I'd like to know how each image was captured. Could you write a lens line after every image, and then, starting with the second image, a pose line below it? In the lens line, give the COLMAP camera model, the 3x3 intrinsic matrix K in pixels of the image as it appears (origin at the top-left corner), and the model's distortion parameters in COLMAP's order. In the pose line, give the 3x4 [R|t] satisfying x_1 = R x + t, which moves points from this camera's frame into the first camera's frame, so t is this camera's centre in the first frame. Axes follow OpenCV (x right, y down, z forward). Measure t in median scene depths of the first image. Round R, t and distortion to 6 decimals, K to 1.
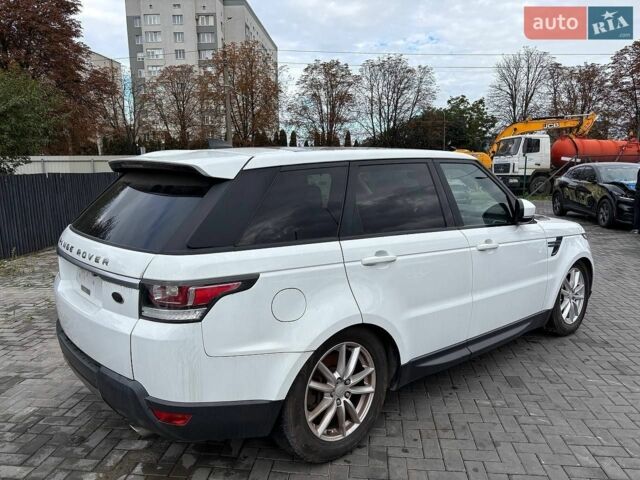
lens RADIAL K [[489.6, 0, 320.0], [0, 489.6, 240.0], [0, 0, 1]] dist [0.008083, -0.007070]
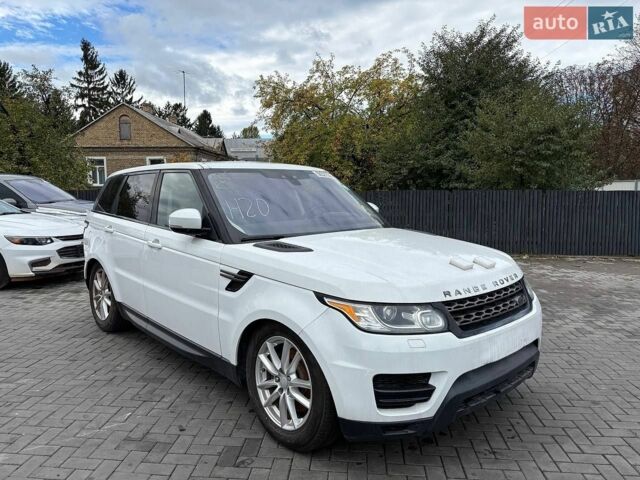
lens RADIAL K [[489.6, 0, 320.0], [0, 489.6, 240.0], [0, 0, 1]] dist [0.008083, -0.007070]
pose [[0.020124, 0.113744, -0.993306, 1.289993], [-0.155825, 0.981723, 0.109260, -0.158555], [0.987580, 0.152583, 0.037481, 1.163198]]
